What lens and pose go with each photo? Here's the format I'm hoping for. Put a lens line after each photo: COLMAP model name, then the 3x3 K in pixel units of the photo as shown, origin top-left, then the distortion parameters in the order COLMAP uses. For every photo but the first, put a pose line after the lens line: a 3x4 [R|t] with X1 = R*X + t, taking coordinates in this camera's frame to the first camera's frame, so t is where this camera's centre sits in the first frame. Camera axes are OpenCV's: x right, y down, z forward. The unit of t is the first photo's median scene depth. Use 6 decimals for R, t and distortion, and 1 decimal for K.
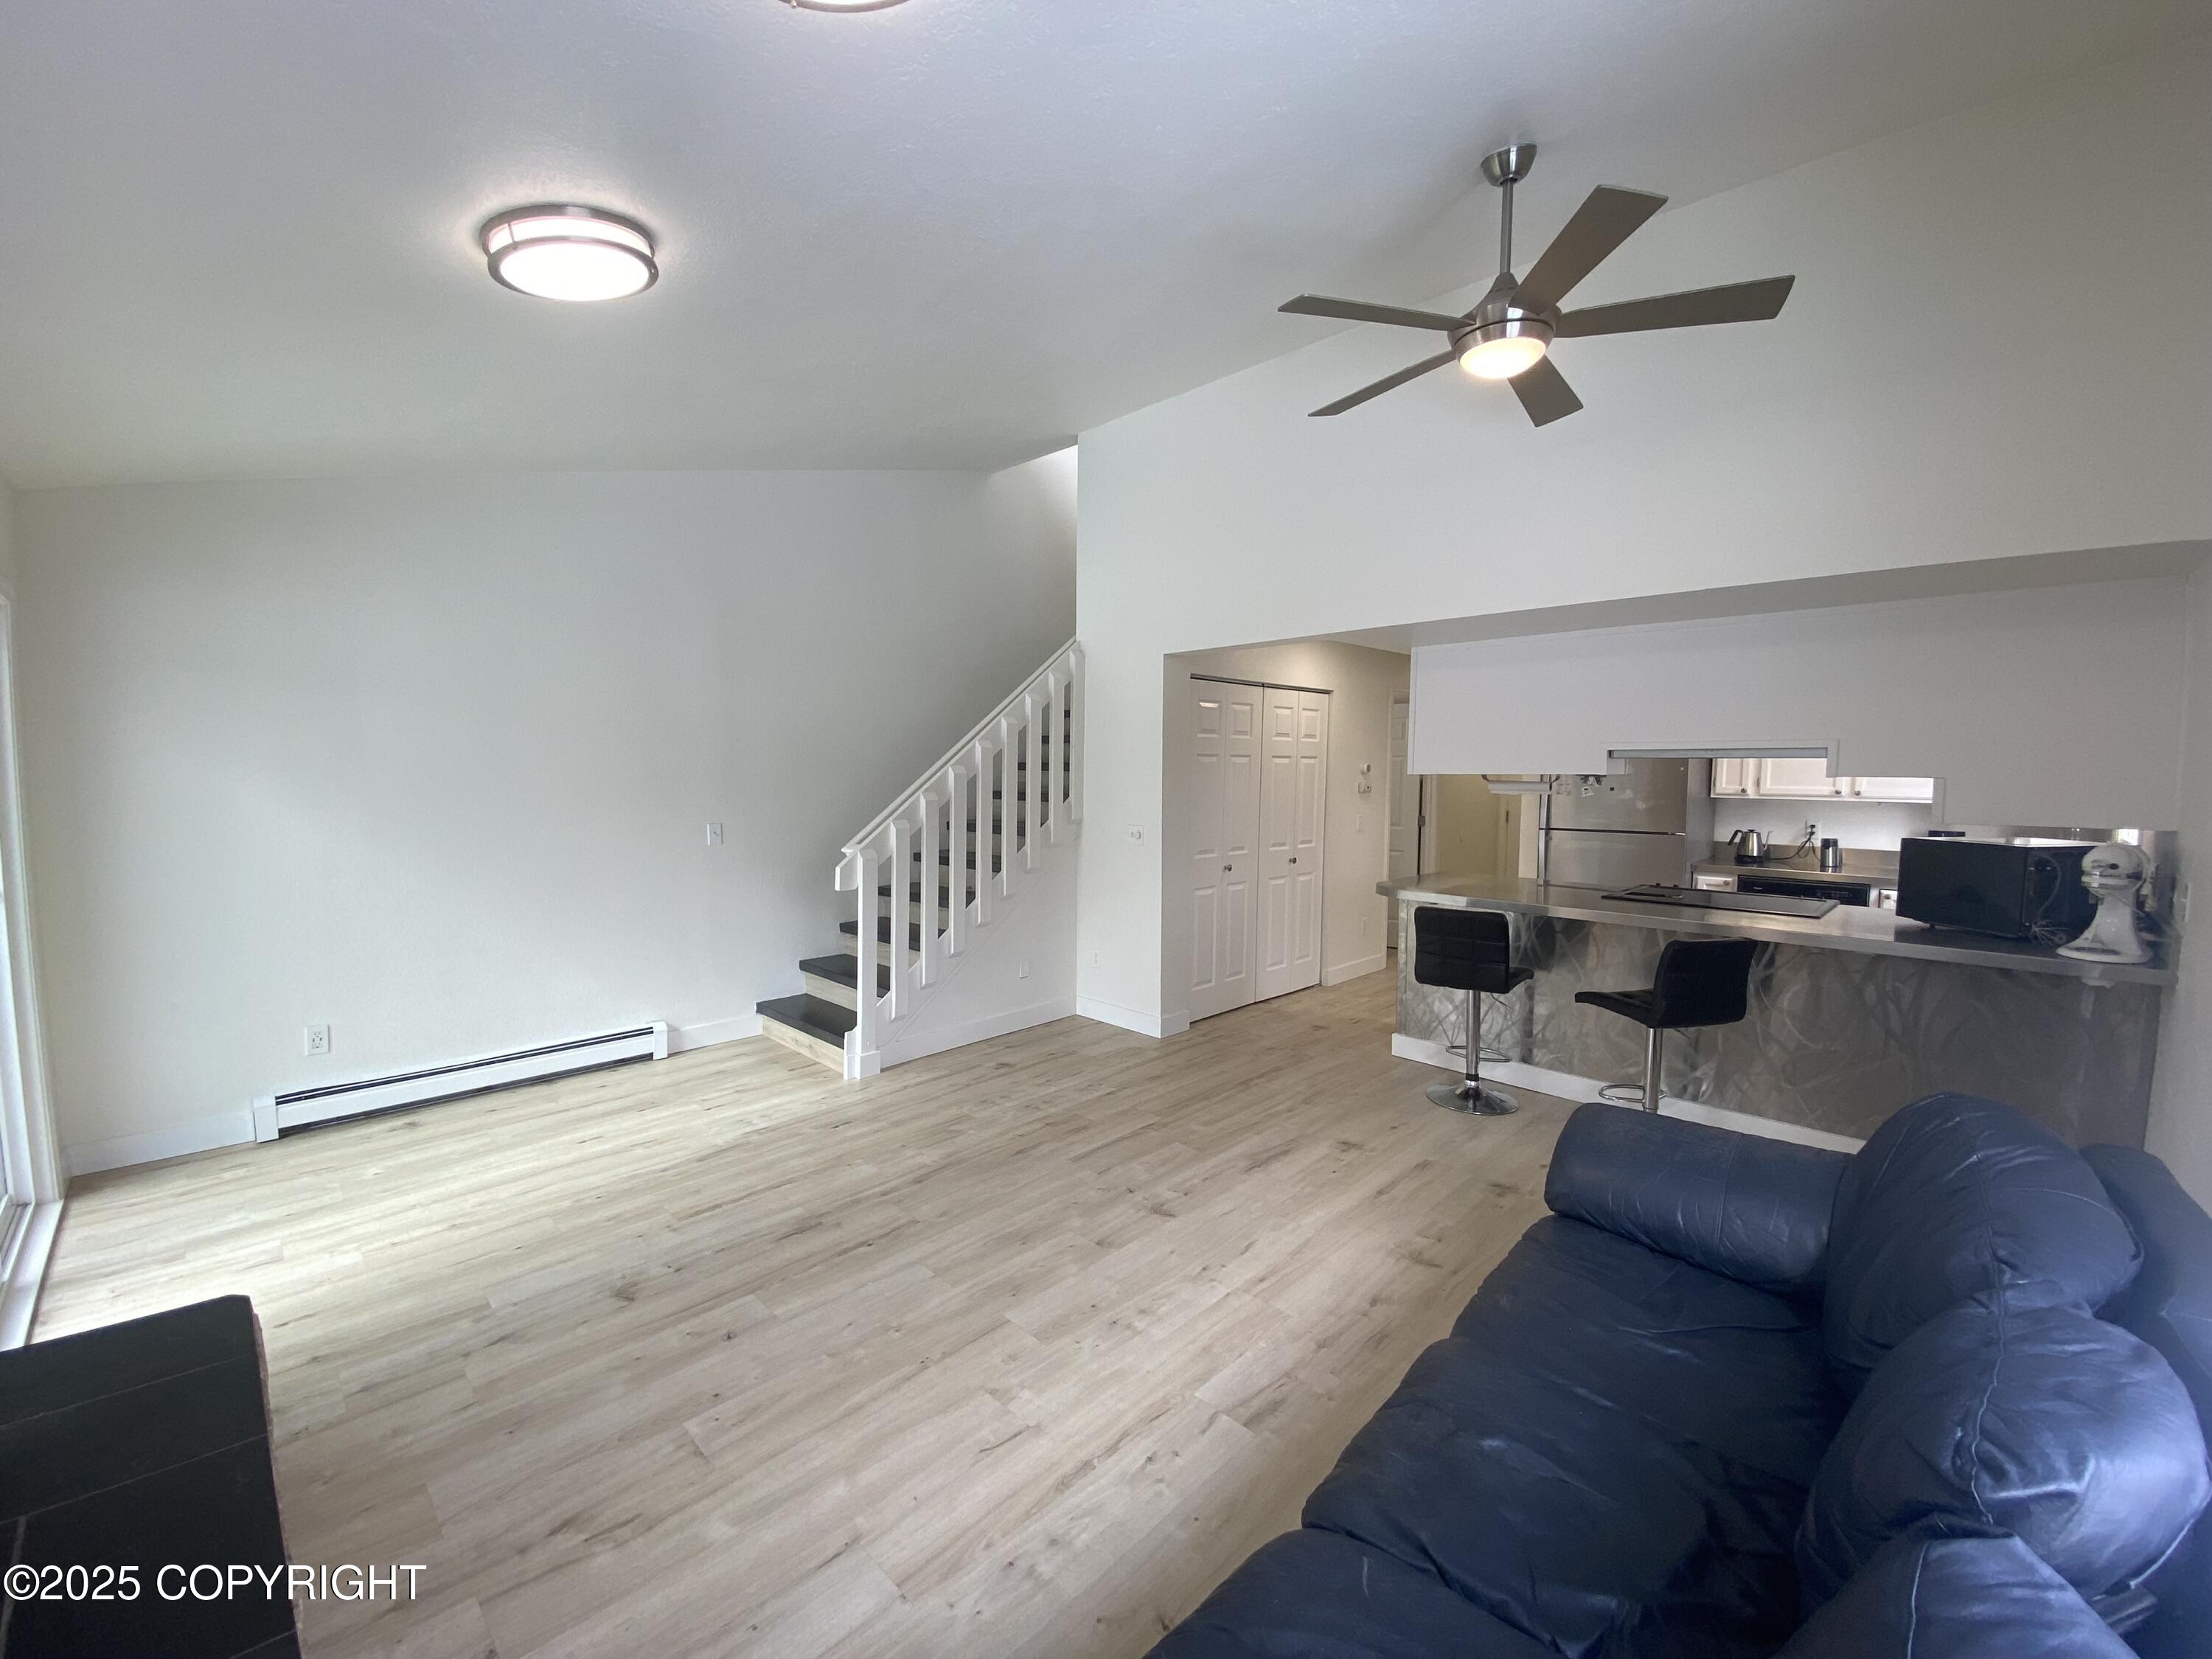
lens RADIAL K [[898.5, 0, 1113.3], [0, 898.5, 832.7], [0, 0, 1]] dist [0.023844, -0.020843]
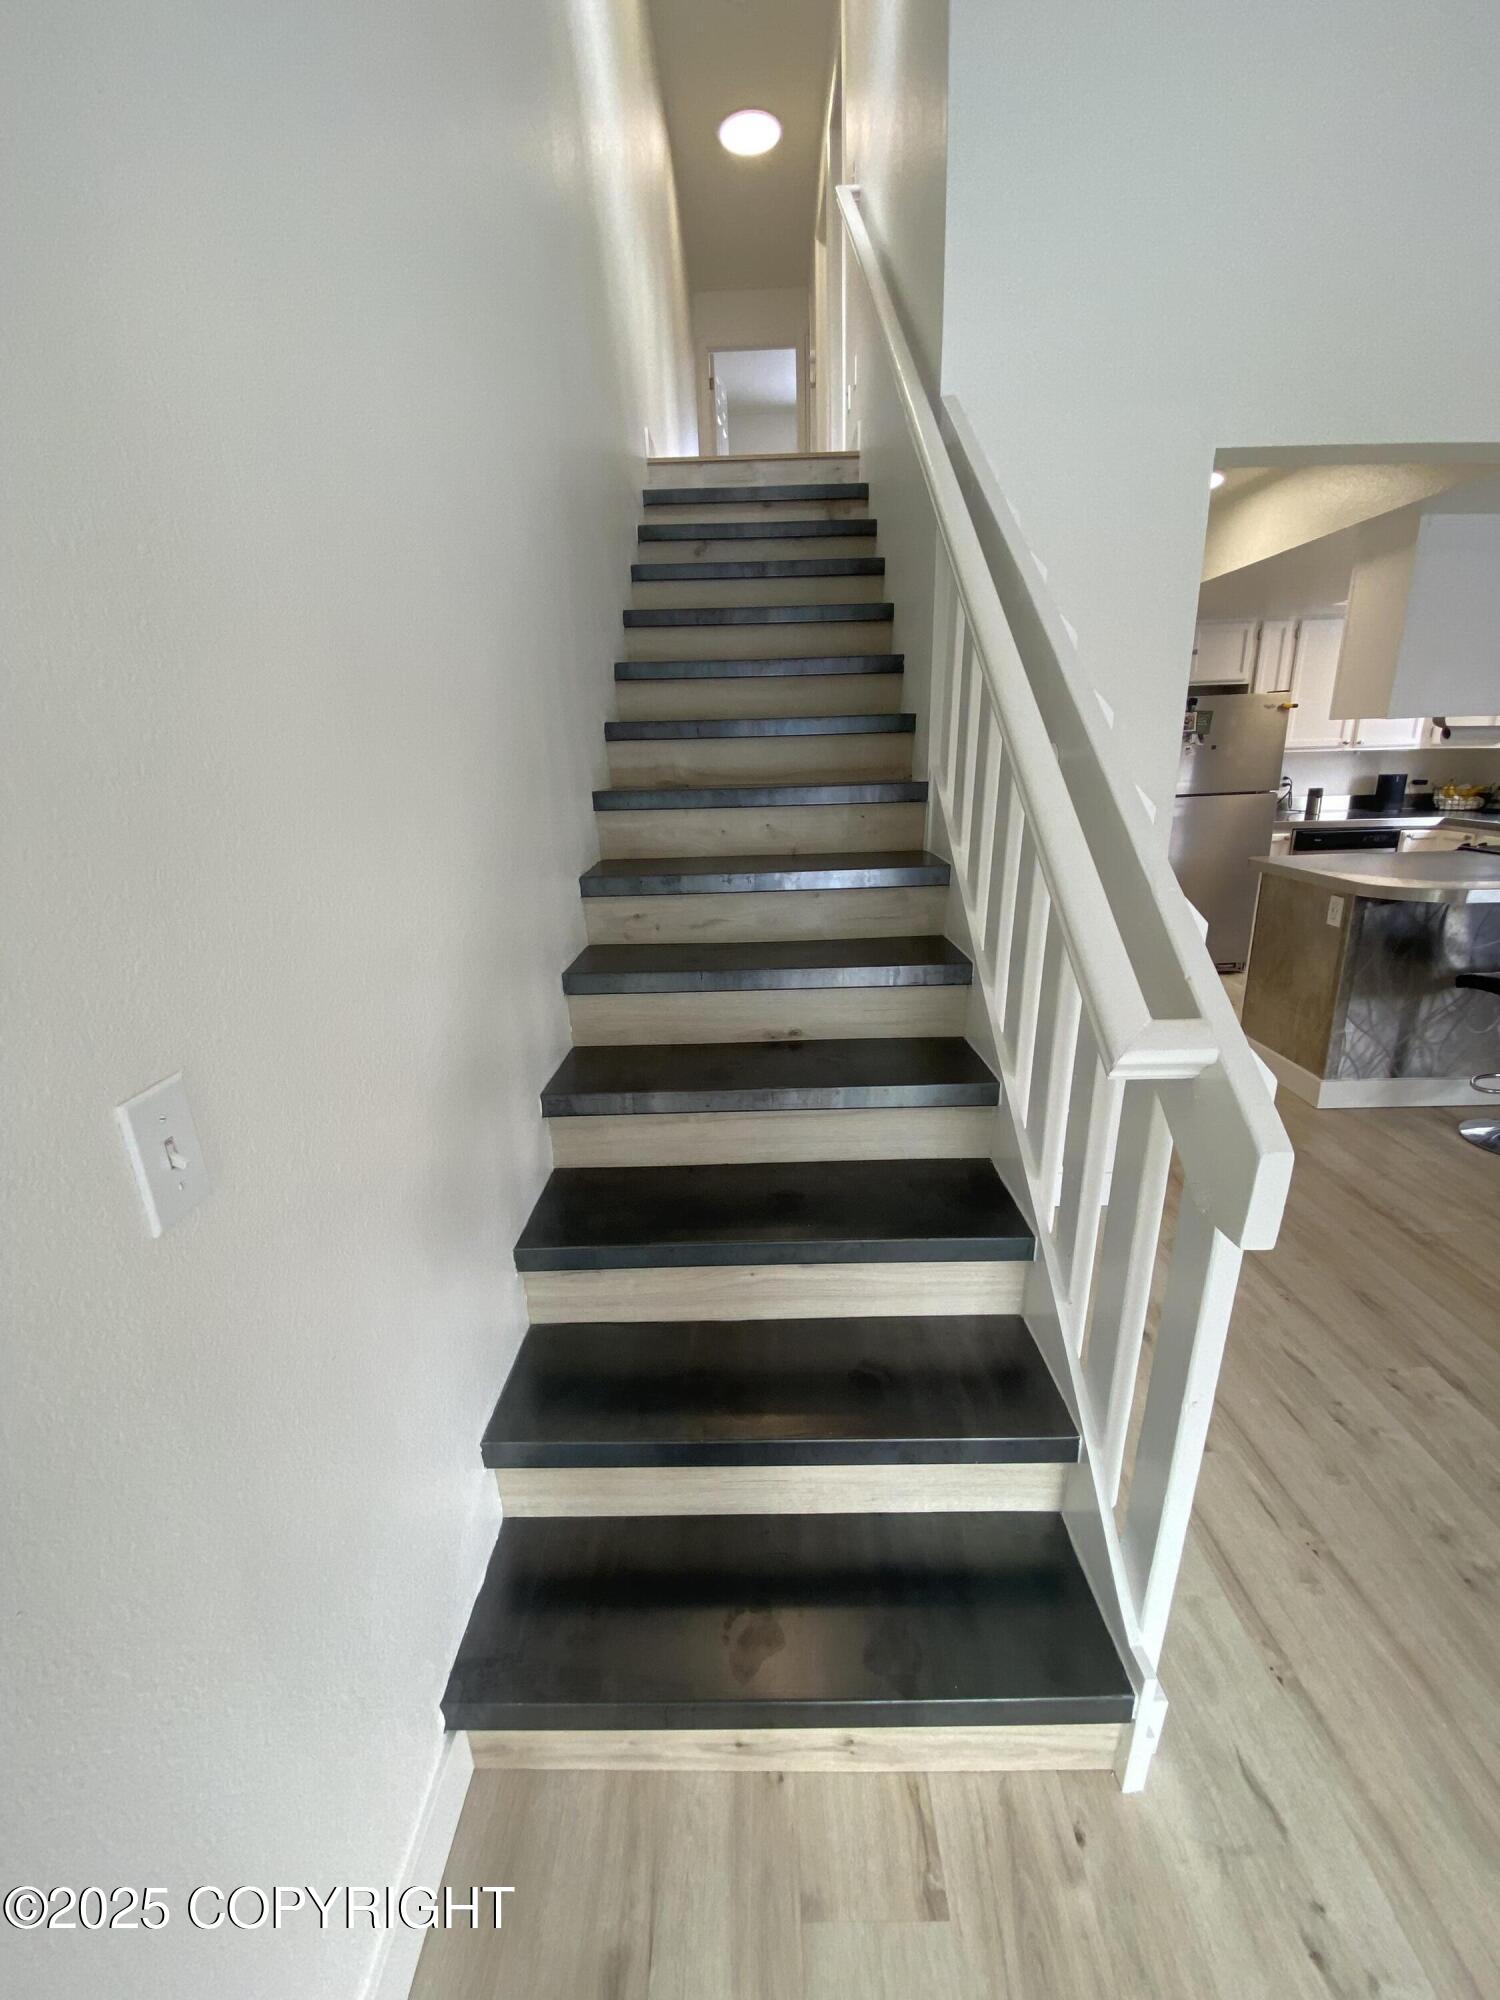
lens RADIAL K [[812.4, 0, 762.2], [0, 812.4, 998.7], [0, 0, 1]] dist [0.023844, -0.020843]
pose [[0.720110, -0.225020, 0.656360, -0.560632], [0.086522, 0.967691, 0.236829, -0.057252], [-0.688445, -0.113753, 0.716313, 1.037812]]
